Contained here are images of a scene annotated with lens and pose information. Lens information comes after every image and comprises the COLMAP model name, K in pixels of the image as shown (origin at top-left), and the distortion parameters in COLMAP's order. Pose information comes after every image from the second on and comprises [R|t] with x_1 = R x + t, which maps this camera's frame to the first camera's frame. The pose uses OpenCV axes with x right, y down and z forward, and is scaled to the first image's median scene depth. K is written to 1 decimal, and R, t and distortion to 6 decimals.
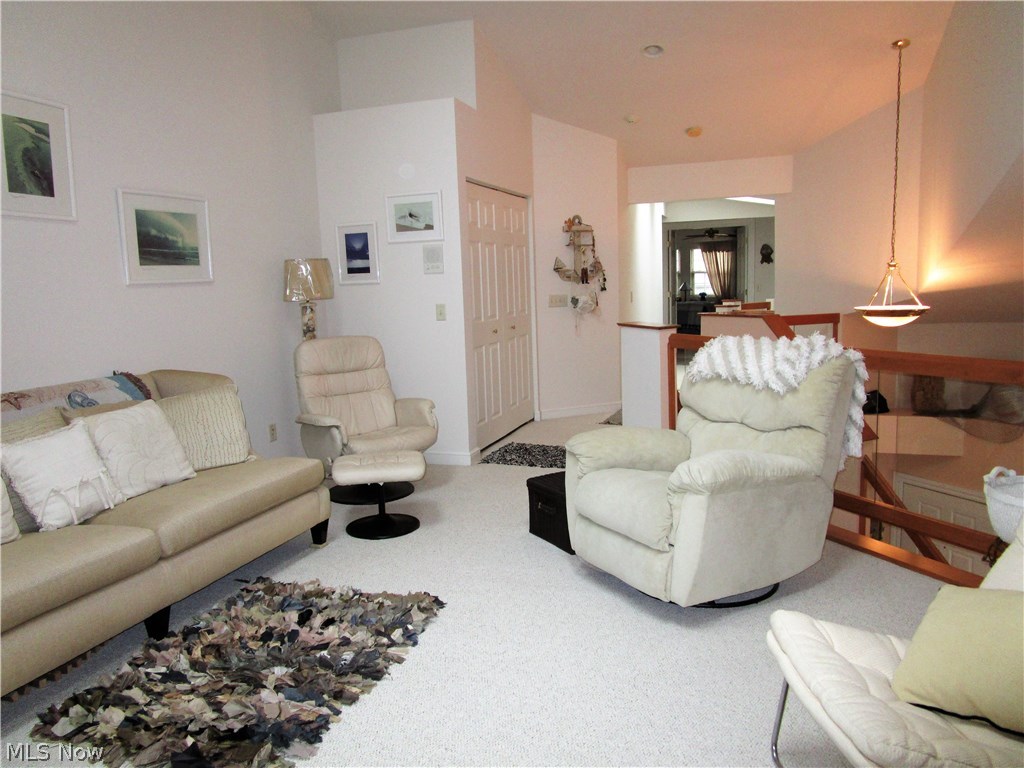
lens RADIAL K [[744.1, 0, 512.0], [0, 744.1, 384.0], [0, 0, 1]] dist [0.000888, -0.001241]
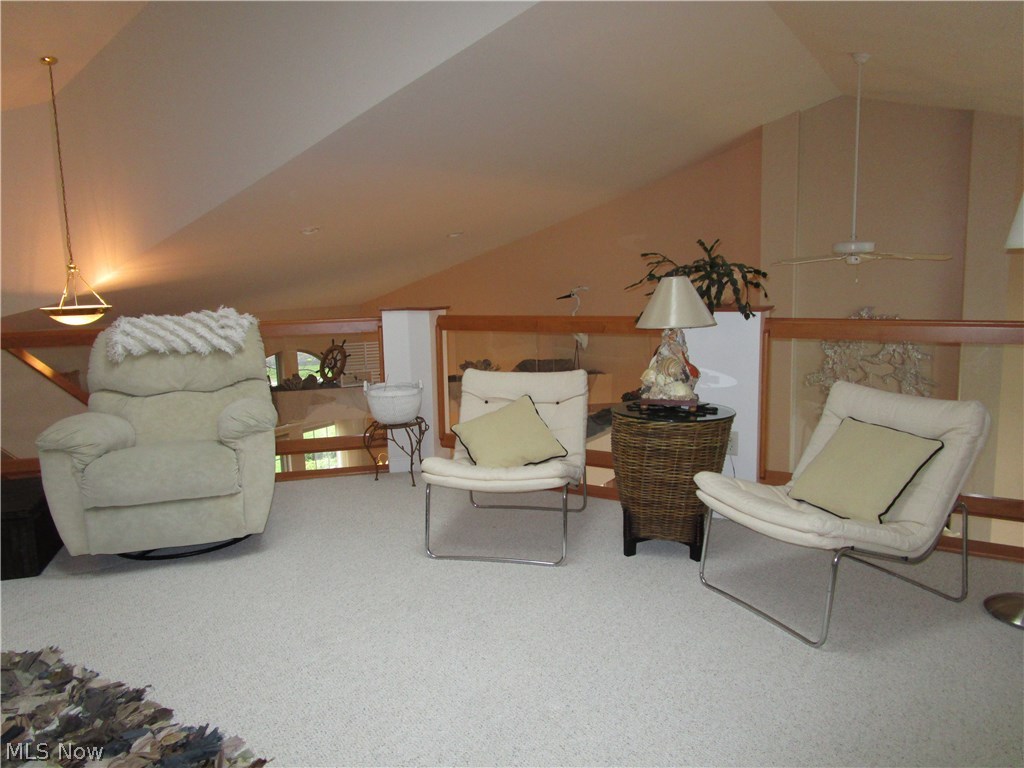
lens RADIAL K [[744.1, 0, 512.0], [0, 744.1, 384.0], [0, 0, 1]] dist [0.000888, -0.001241]
pose [[0.229929, -0.116145, 0.966252, -0.661090], [0.159257, 0.983960, 0.080377, 0.032957], [-0.960088, 0.135402, 0.244738, 0.258069]]
